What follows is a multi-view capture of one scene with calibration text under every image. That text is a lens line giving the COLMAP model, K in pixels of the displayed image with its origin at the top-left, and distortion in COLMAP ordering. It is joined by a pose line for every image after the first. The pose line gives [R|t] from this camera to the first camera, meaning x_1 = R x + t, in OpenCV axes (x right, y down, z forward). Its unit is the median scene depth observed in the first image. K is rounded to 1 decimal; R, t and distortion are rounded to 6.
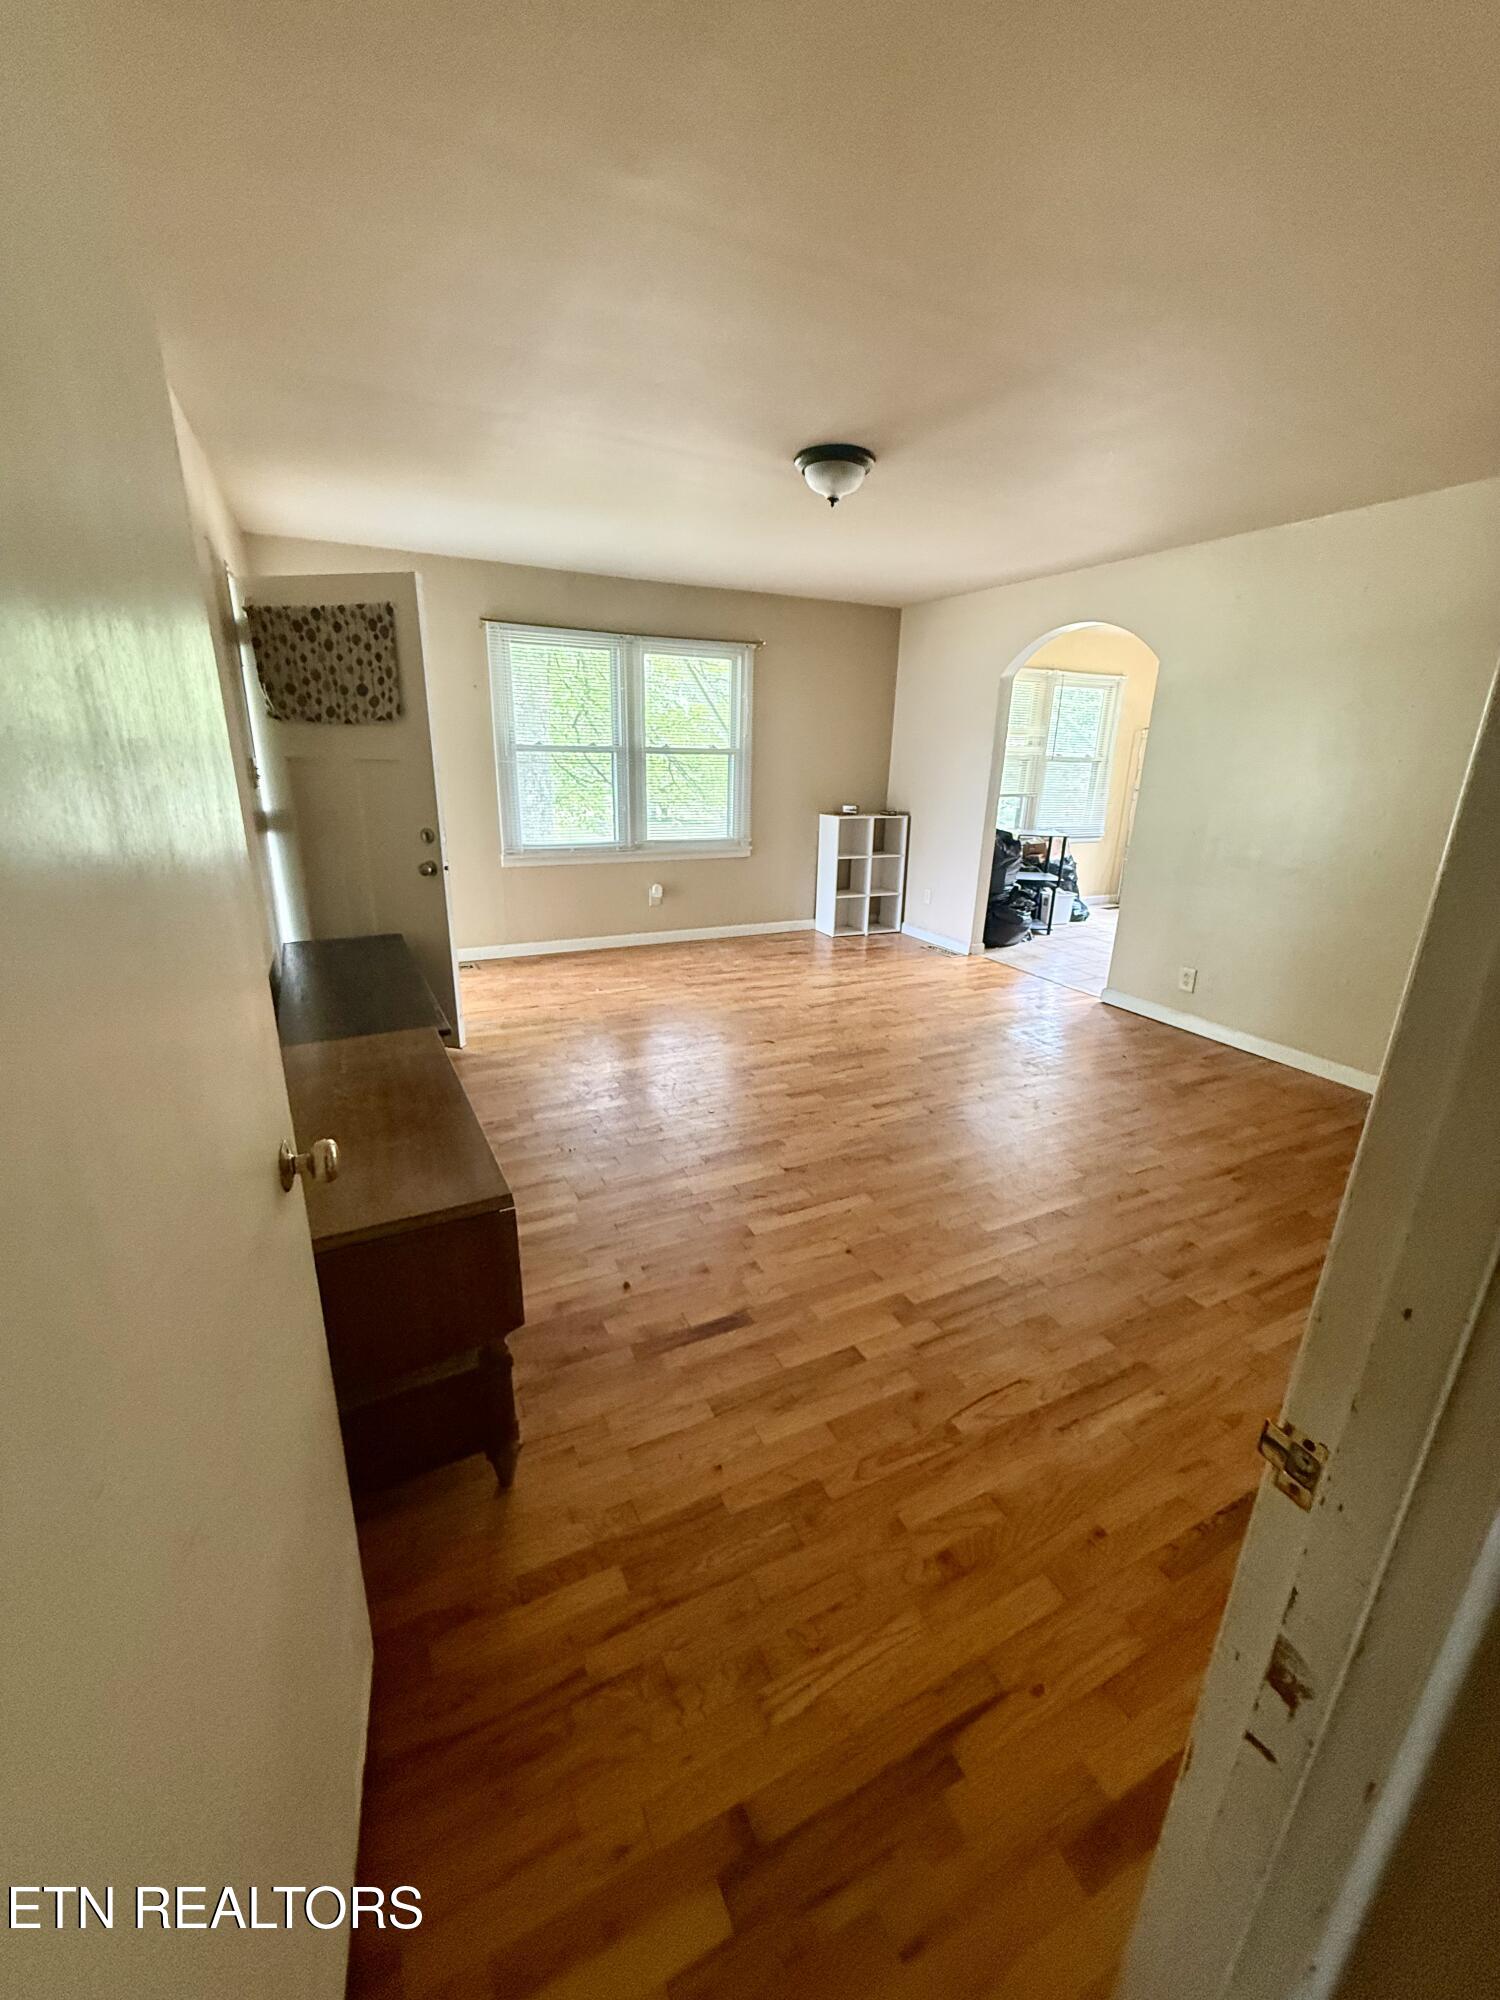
lens RADIAL K [[795.0, 0, 752.7], [0, 795.0, 1002.3], [0, 0, 1]] dist [0.000782, 0.000056]
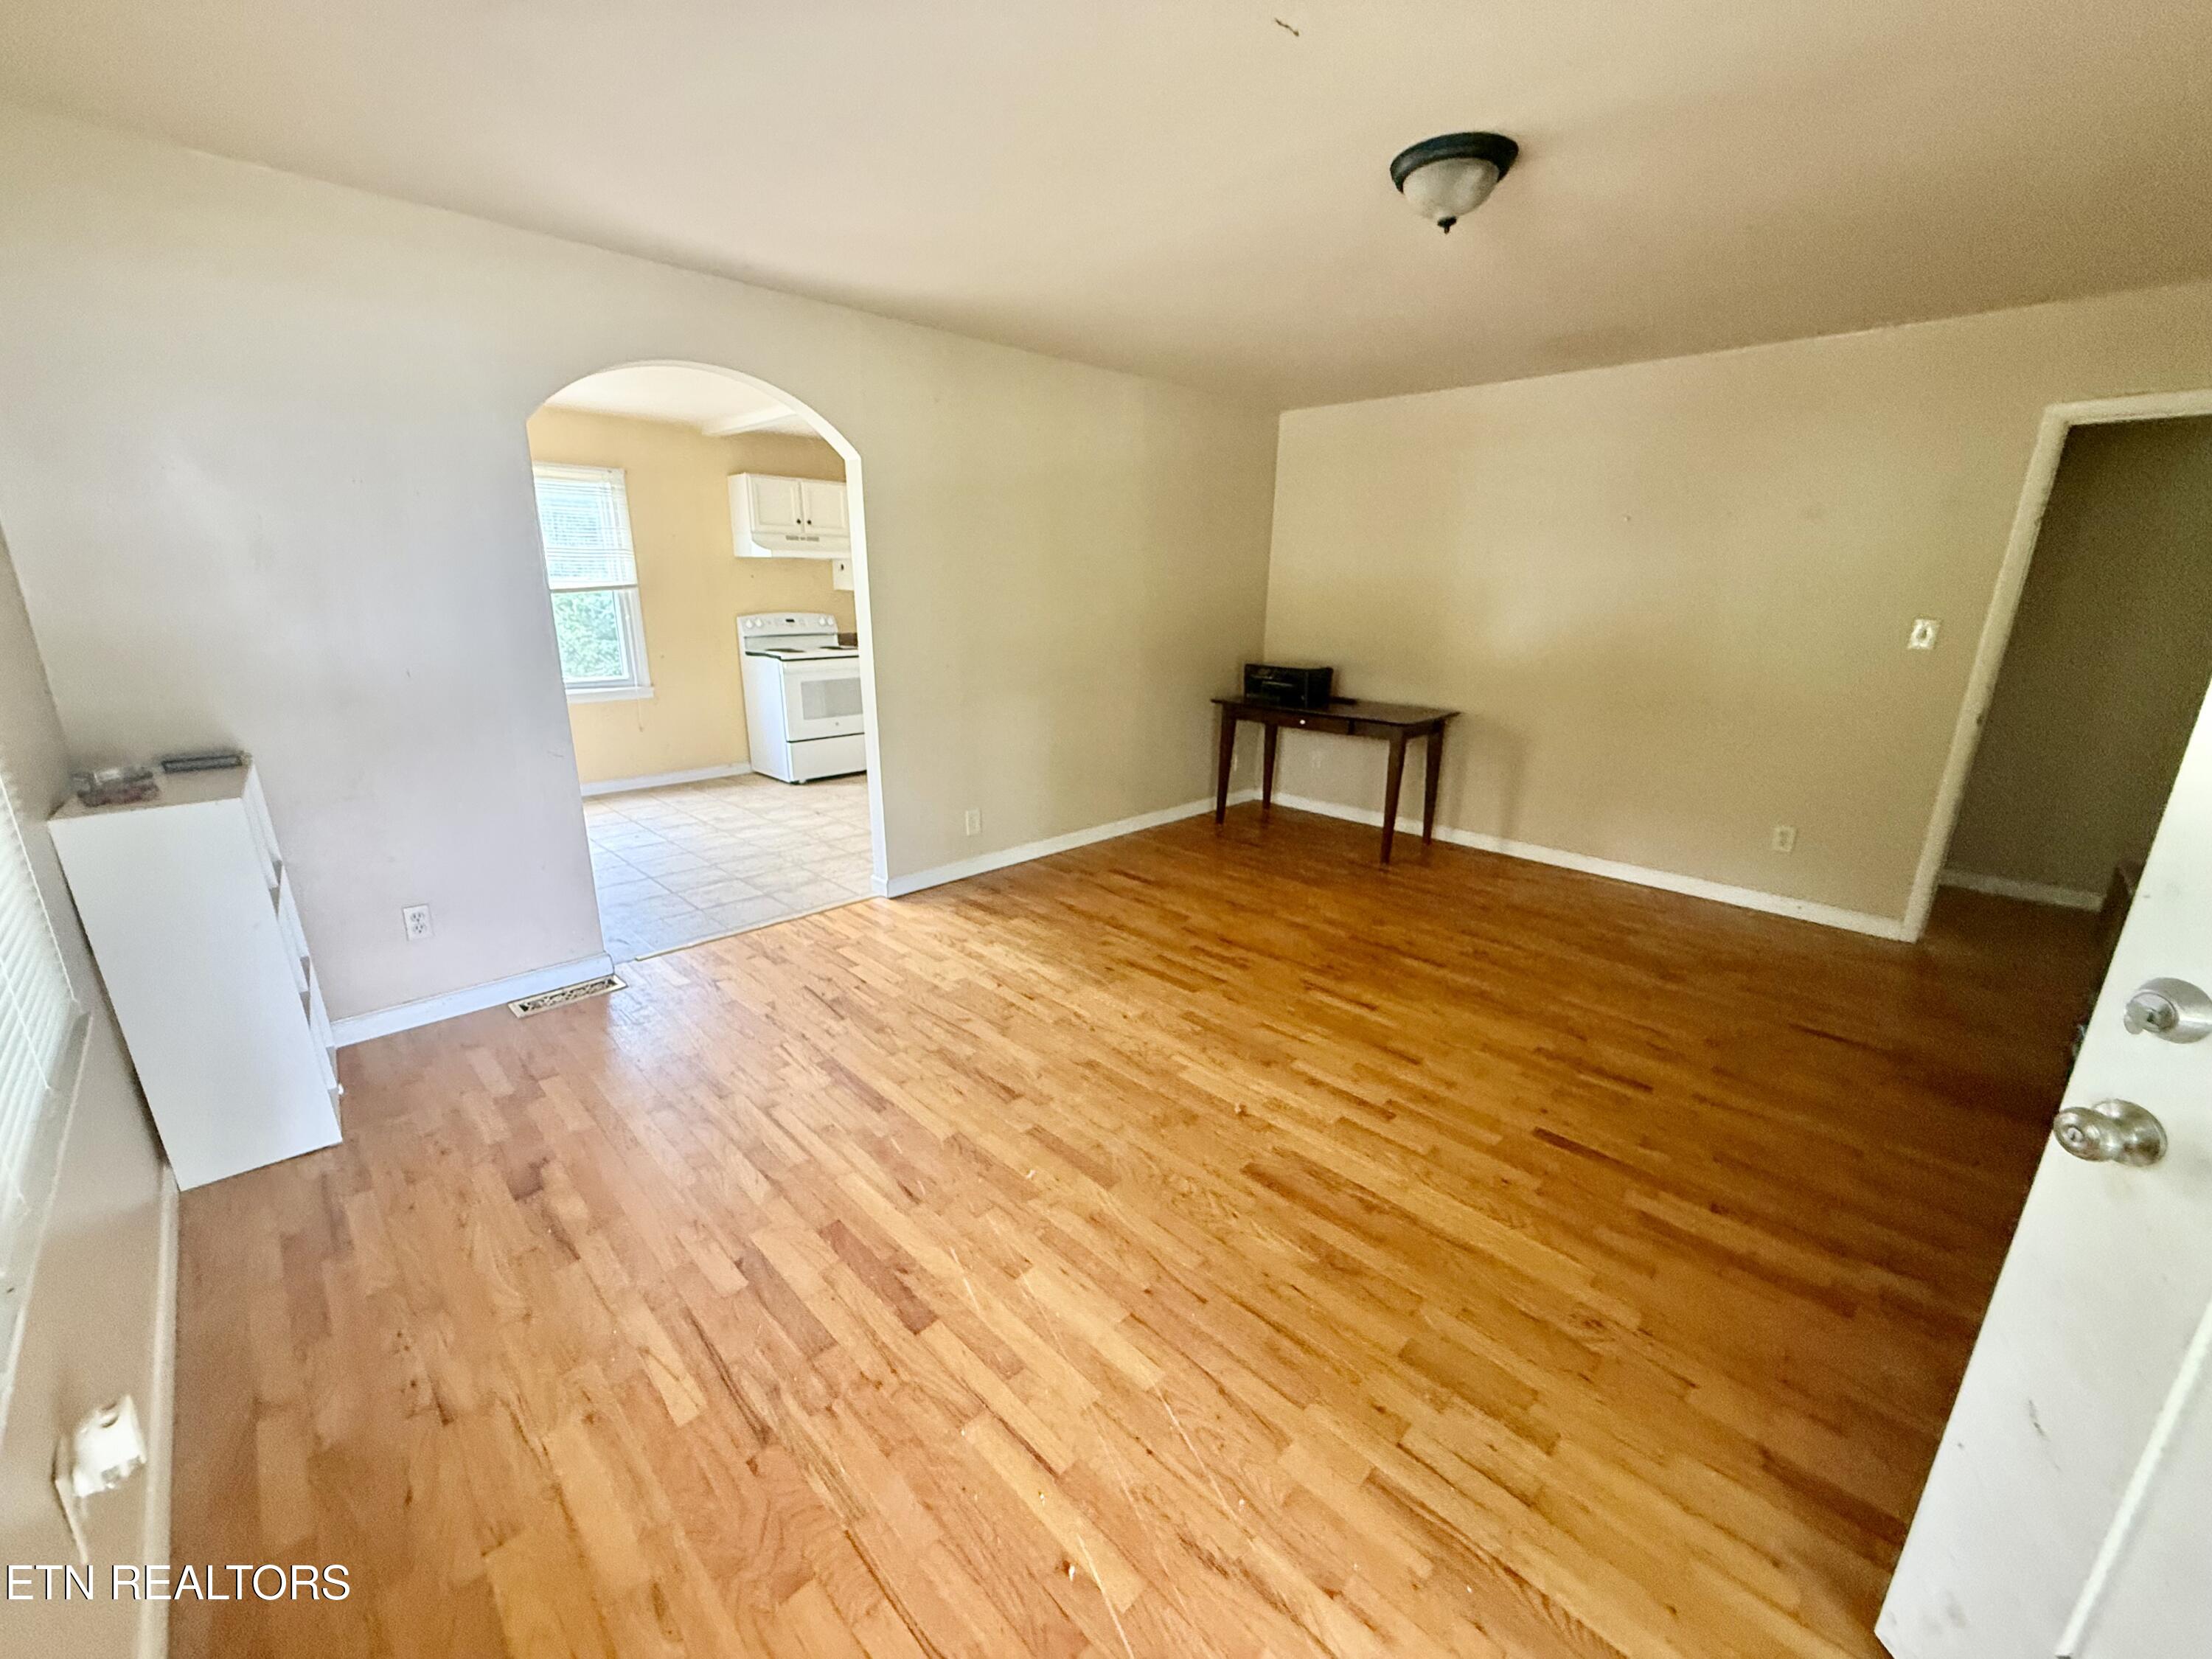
lens RADIAL K [[879.3, 0, 1108.1], [0, 879.3, 831.2], [0, 0, 1]] dist [0.000782, 0.000056]
pose [[-0.316985, -0.283904, 0.904942, -0.386903], [0.271113, 0.887209, 0.373306, -0.325141], [-0.908856, 0.363673, -0.204262, 0.977772]]
